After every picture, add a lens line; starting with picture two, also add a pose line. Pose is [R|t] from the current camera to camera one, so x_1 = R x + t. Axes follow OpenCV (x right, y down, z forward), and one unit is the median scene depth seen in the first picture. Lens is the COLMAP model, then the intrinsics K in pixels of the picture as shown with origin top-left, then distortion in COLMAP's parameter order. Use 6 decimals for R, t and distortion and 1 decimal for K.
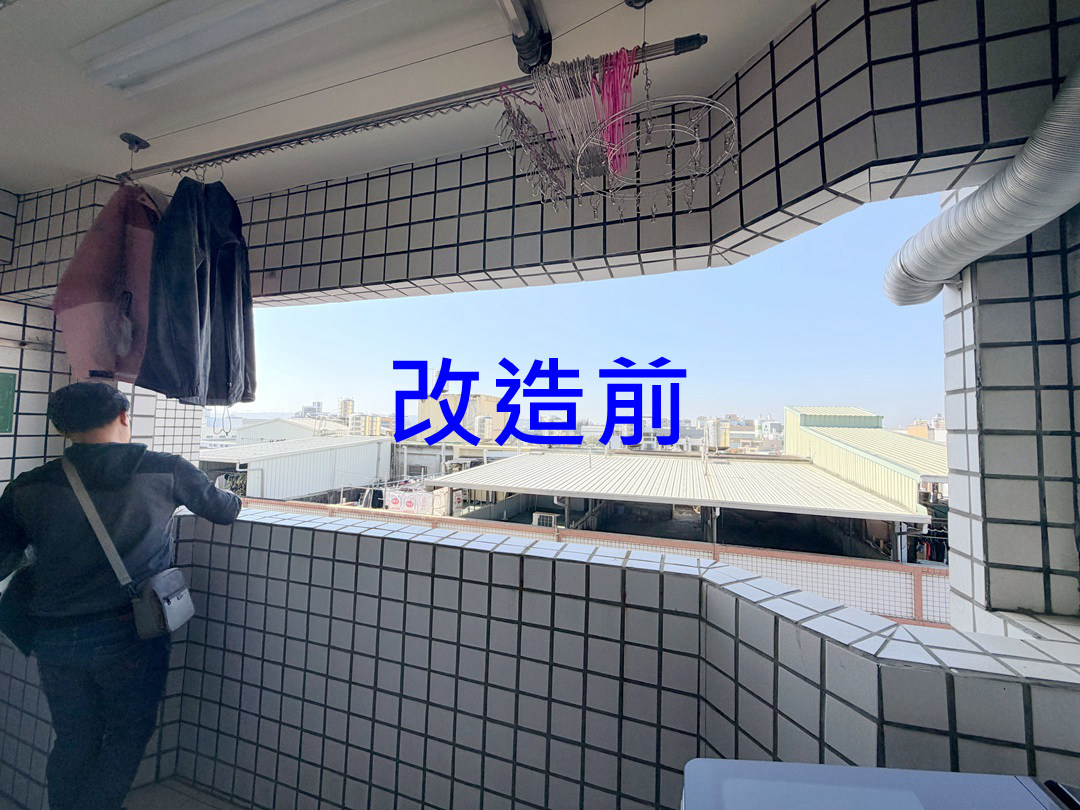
lens RADIAL K [[430.7, 0, 536.2], [0, 430.7, 403.7], [0, 0, 1]] dist [-0.000367, 0.000255]
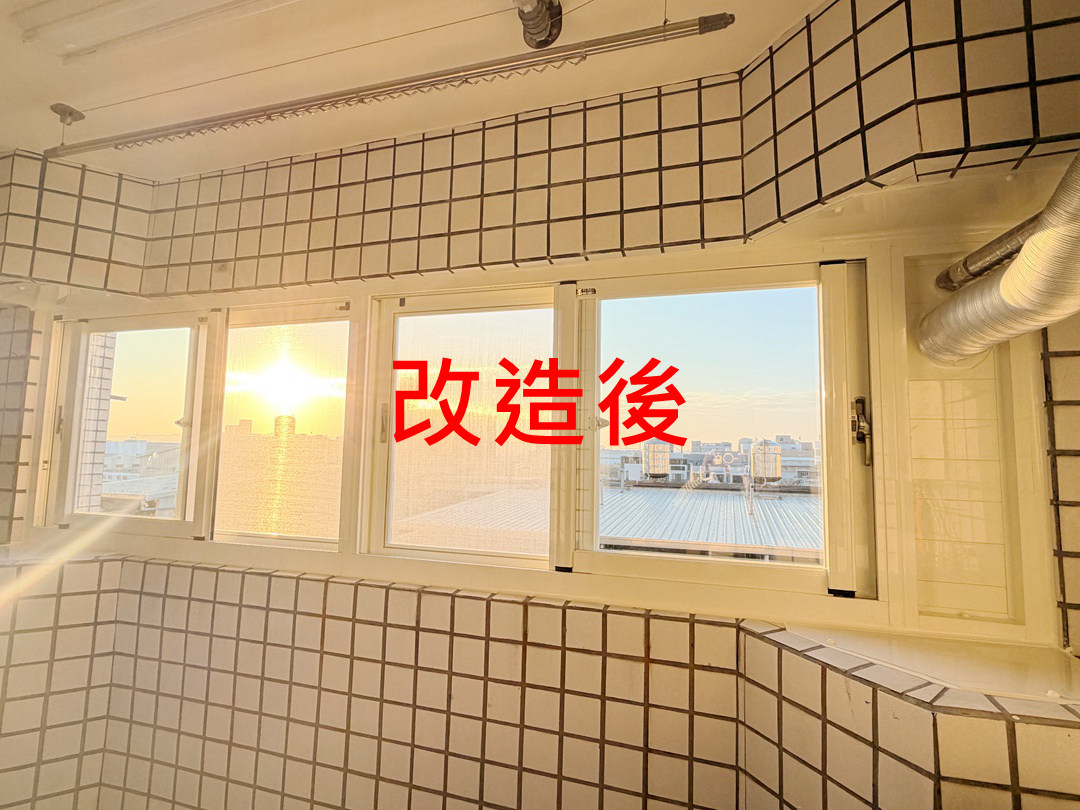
lens RADIAL K [[559.6, 0, 536.6], [0, 559.6, 403.0], [0, 0, 1]] dist [0.002683, -0.000025]
pose [[0.999956, -0.001143, 0.009330, -0.023360], [0.001463, 0.999410, -0.034313, 0.001429], [-0.009285, 0.034325, 0.999368, -0.108426]]
